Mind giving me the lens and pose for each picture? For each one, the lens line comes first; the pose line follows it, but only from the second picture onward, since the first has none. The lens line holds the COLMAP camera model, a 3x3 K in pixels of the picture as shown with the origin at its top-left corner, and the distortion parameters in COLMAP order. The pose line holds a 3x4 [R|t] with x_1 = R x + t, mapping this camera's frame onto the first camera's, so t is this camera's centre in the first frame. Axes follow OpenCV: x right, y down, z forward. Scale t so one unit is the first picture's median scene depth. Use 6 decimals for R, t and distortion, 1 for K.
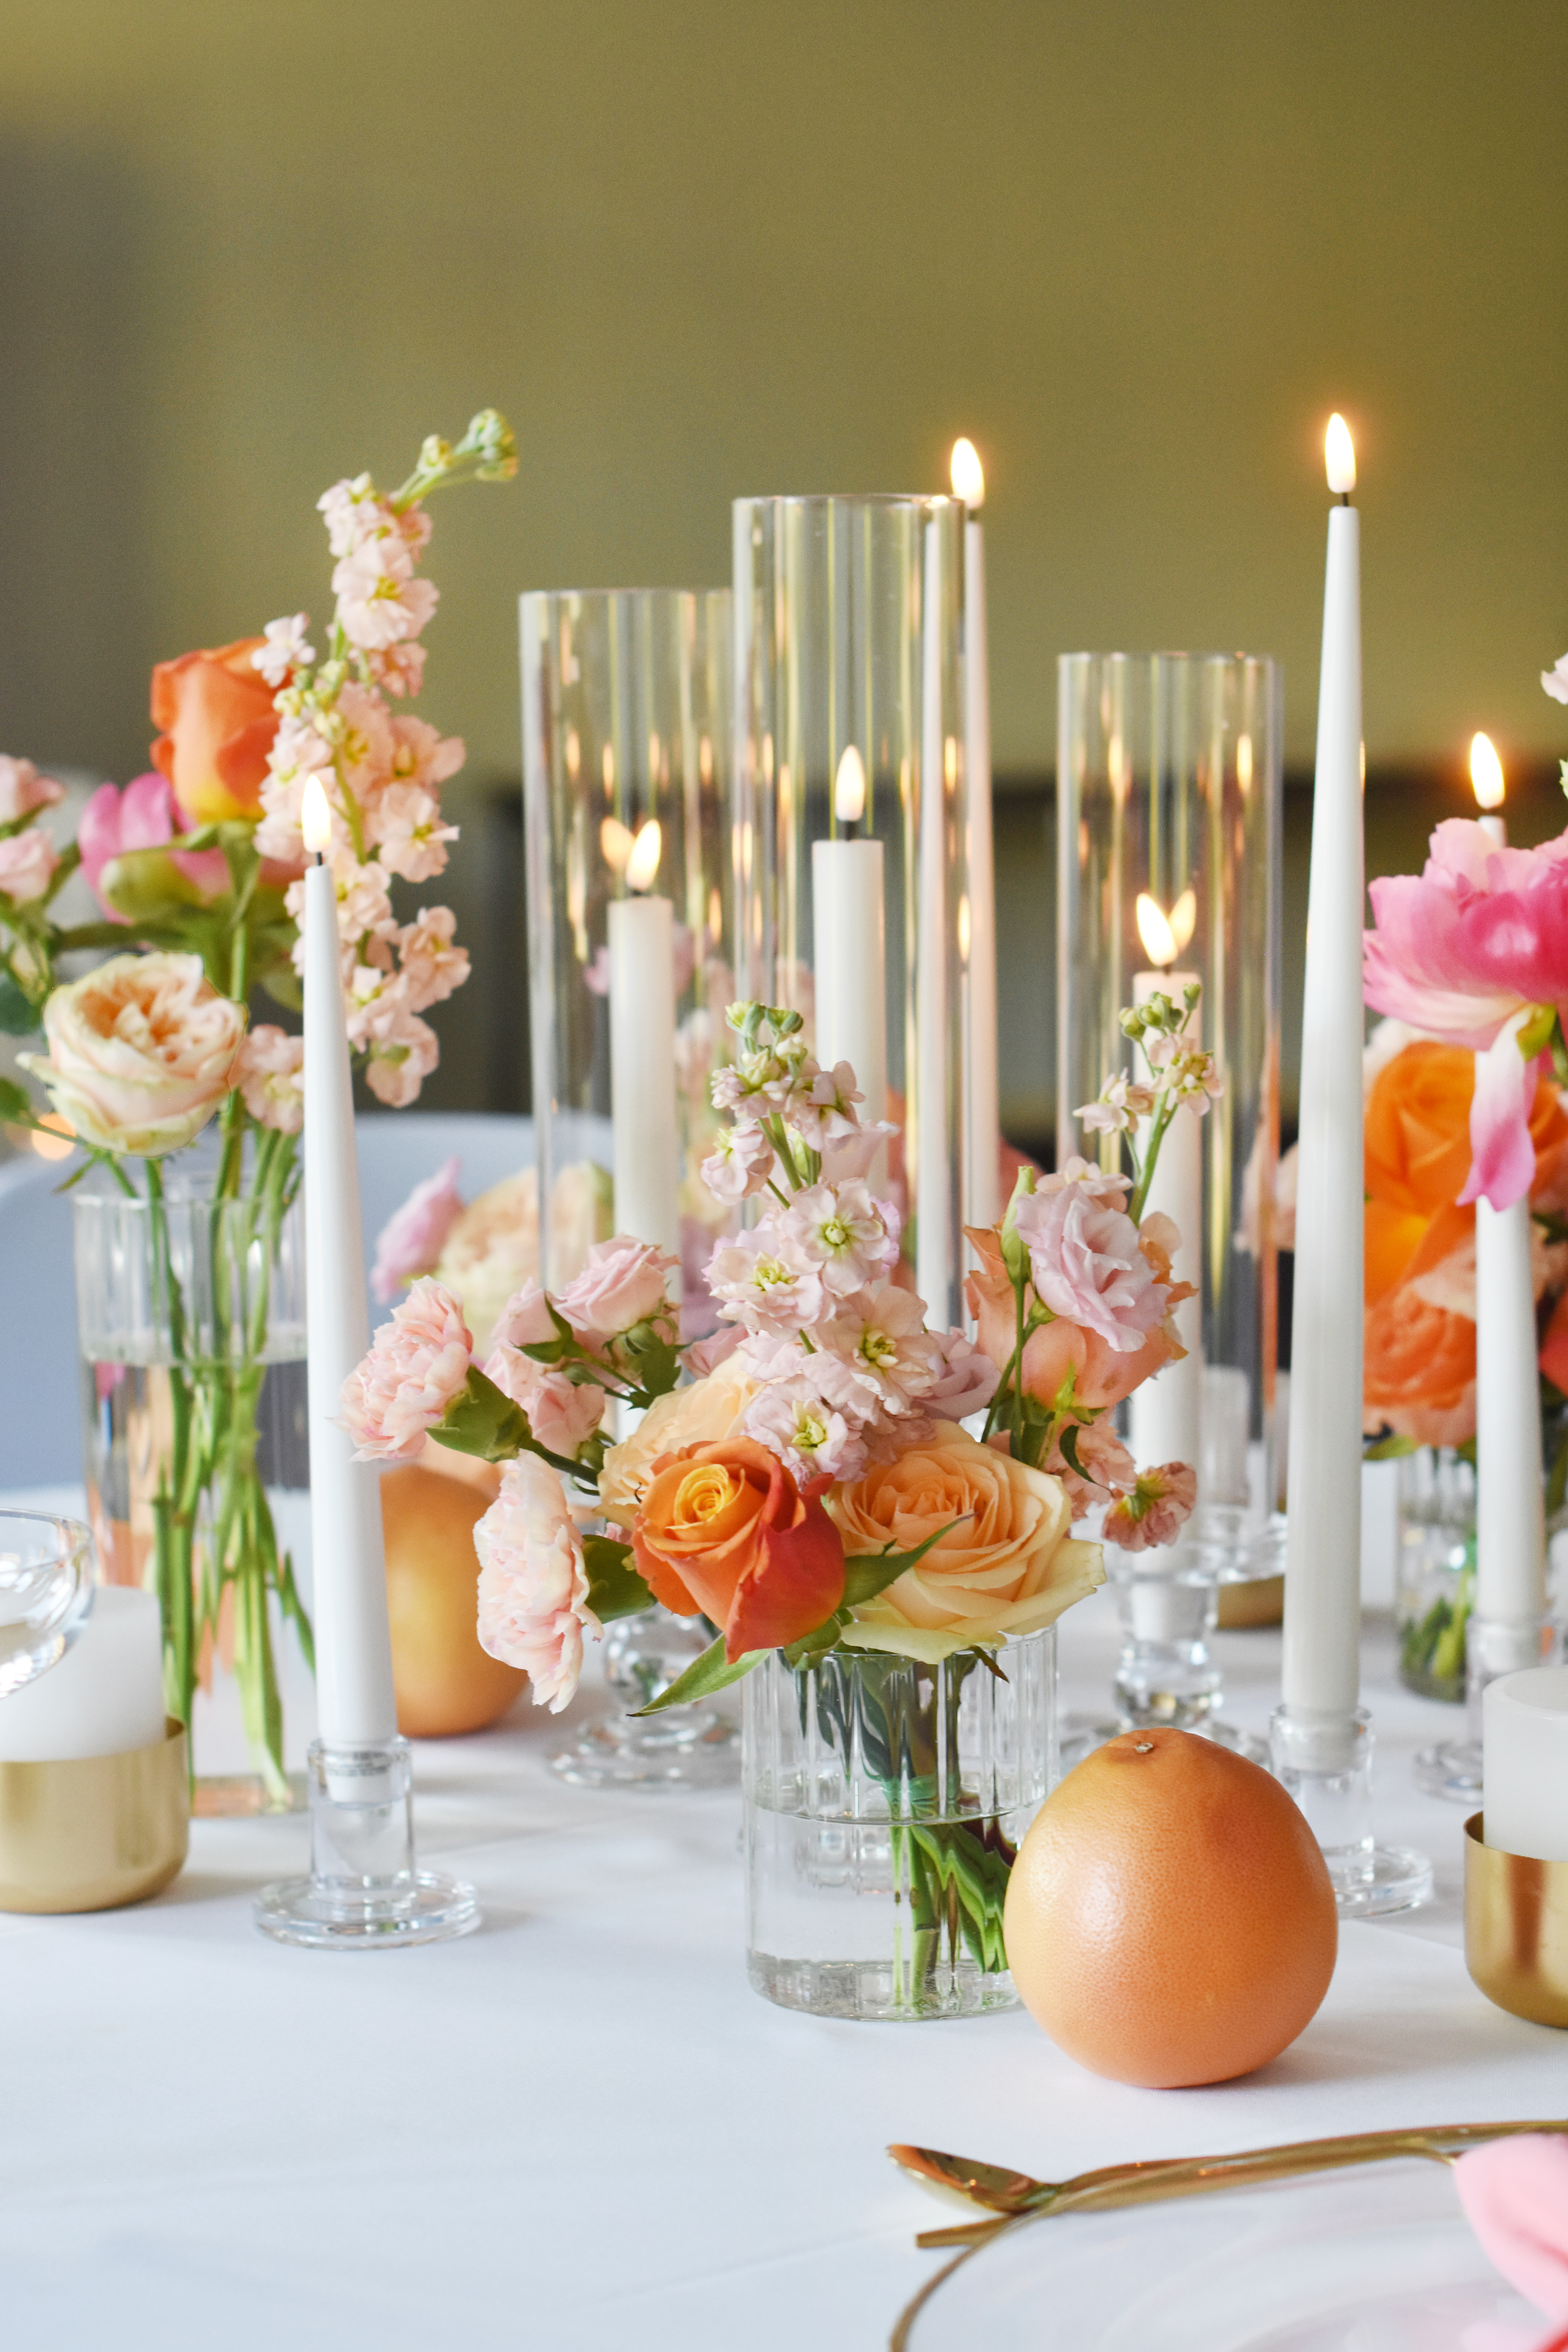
lens RADIAL K [[5383.3, 0, 784.0], [0, 5383.3, 1176.0], [0, 0, 1]] dist [-0.148888, -0.114732]
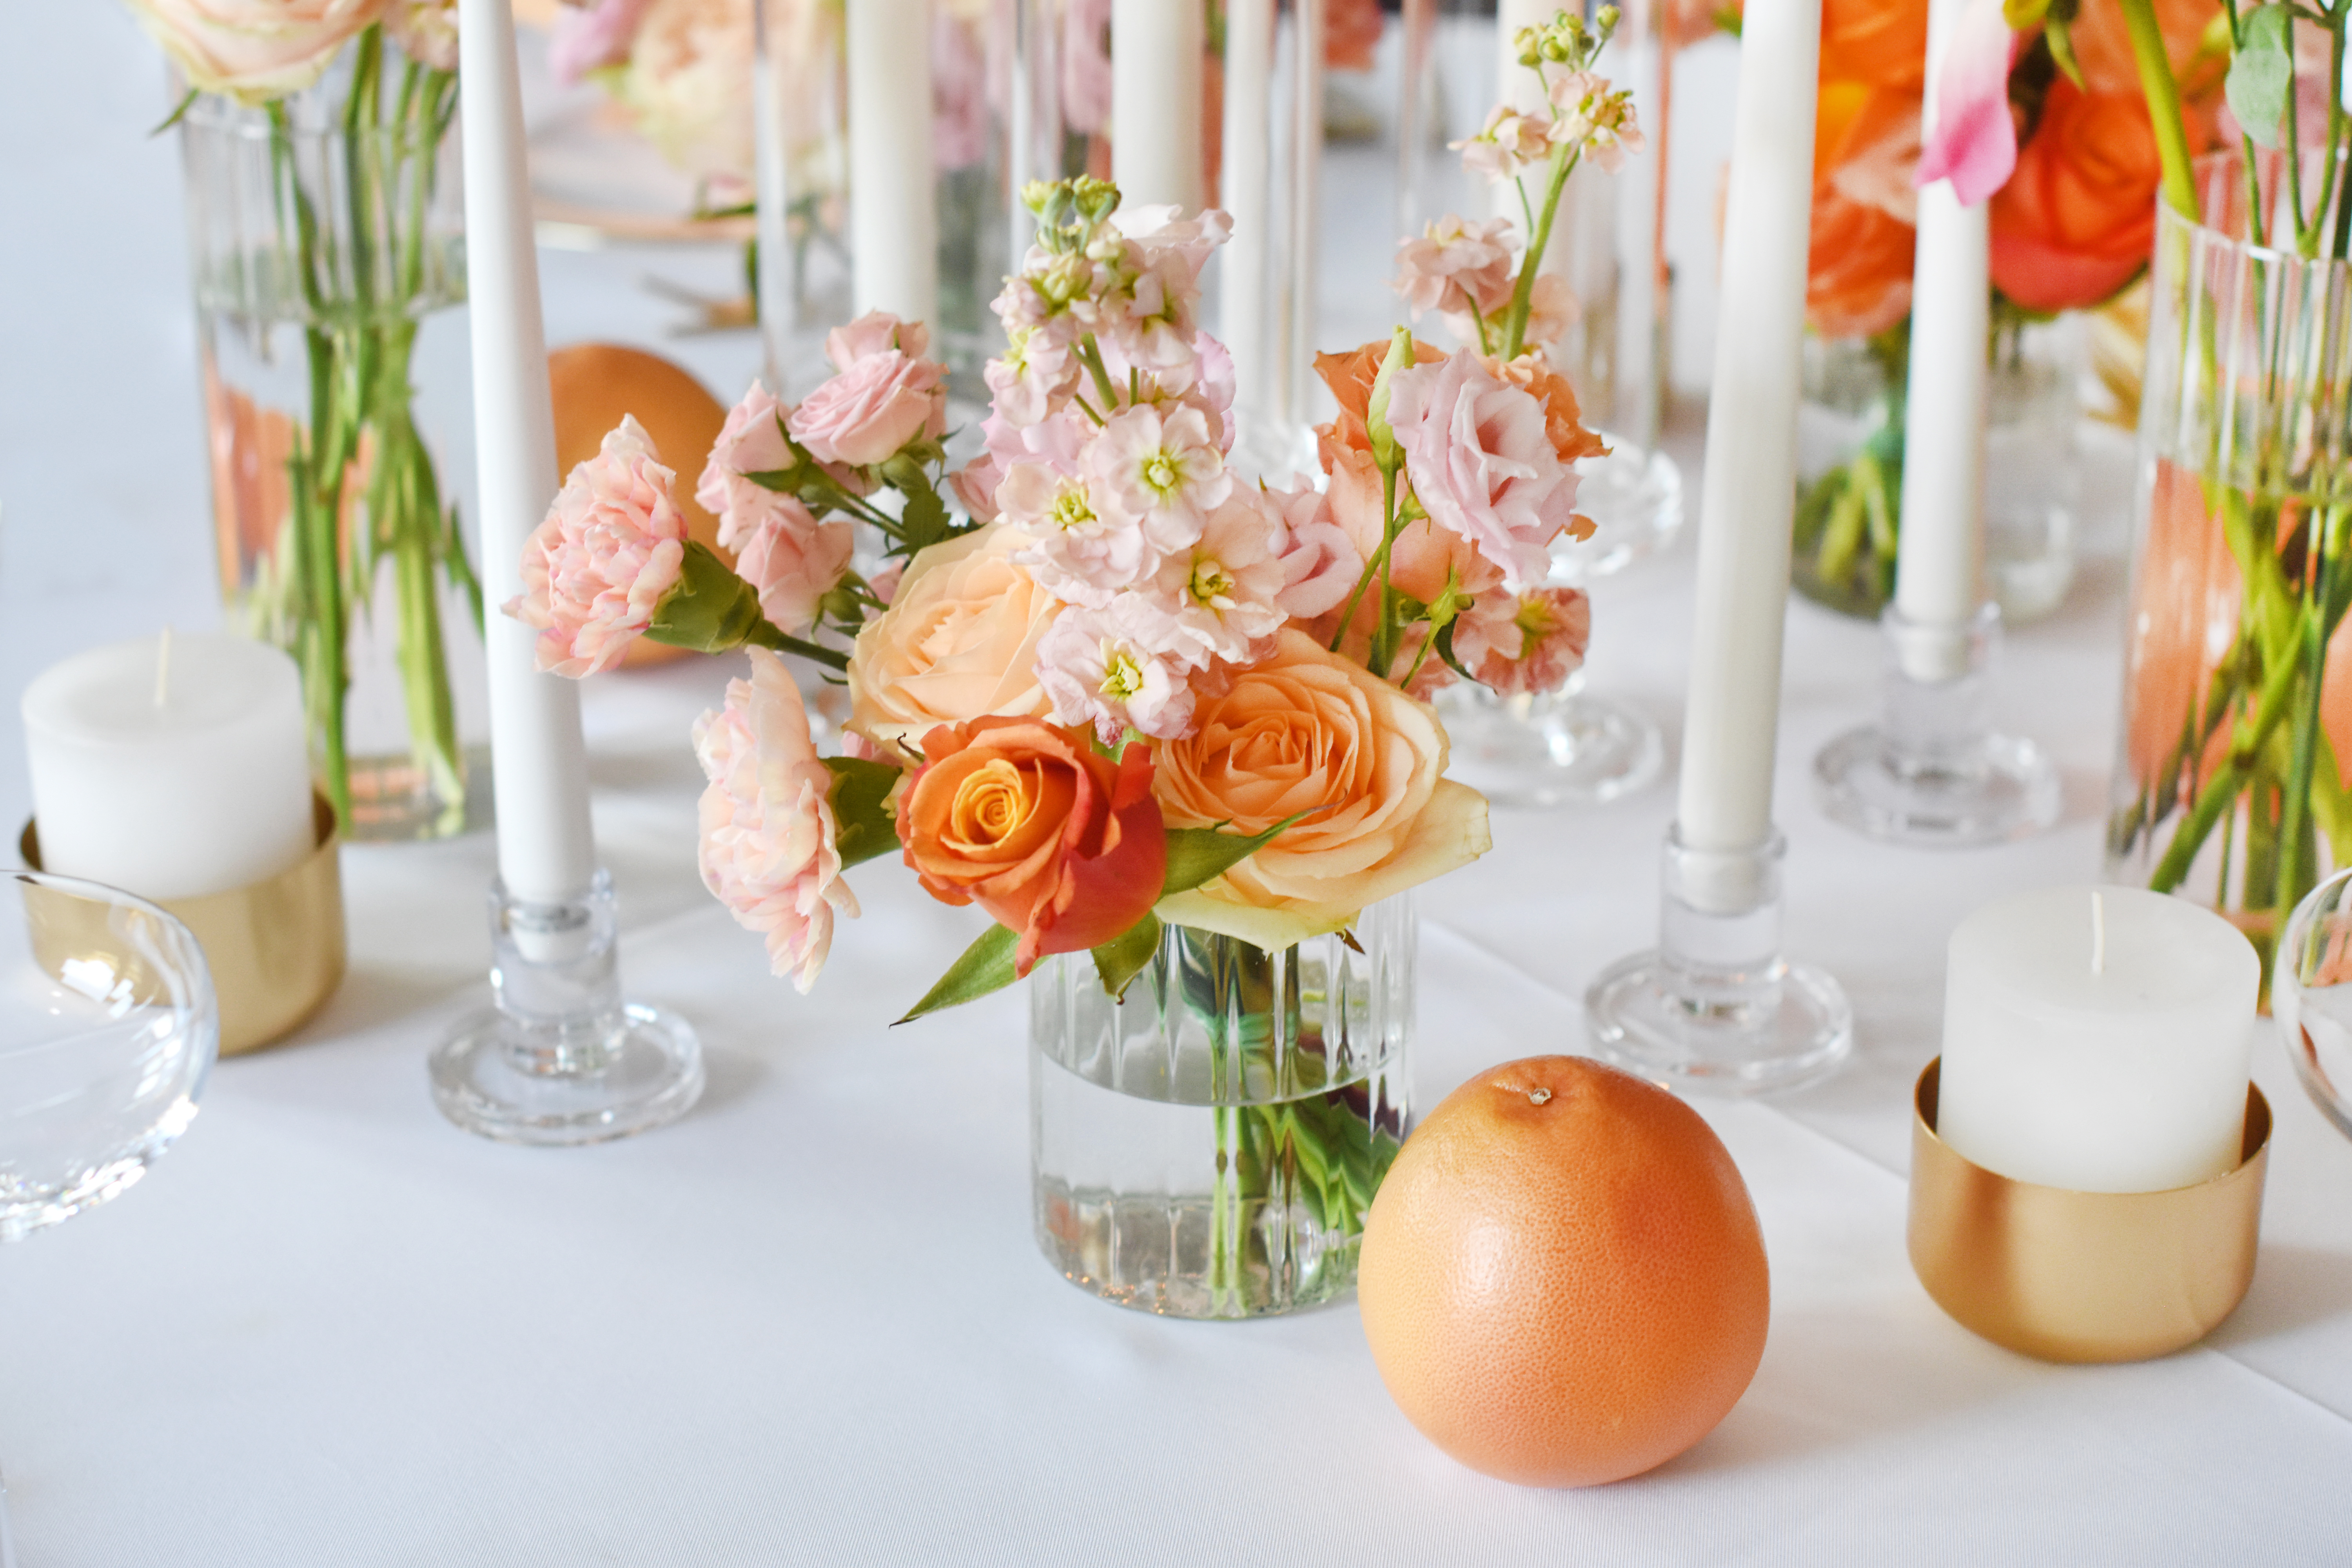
lens RADIAL K [[5383.3, 0, 1176.0], [0, 5383.3, 784.0], [0, 0, 1]] dist [-0.148888, -0.114732]
pose [[0.999153, -0.001807, 0.041110, -0.019395], [-0.011683, 0.945467, 0.325508, -0.191128], [-0.039456, -0.325712, 0.944645, 0.250851]]
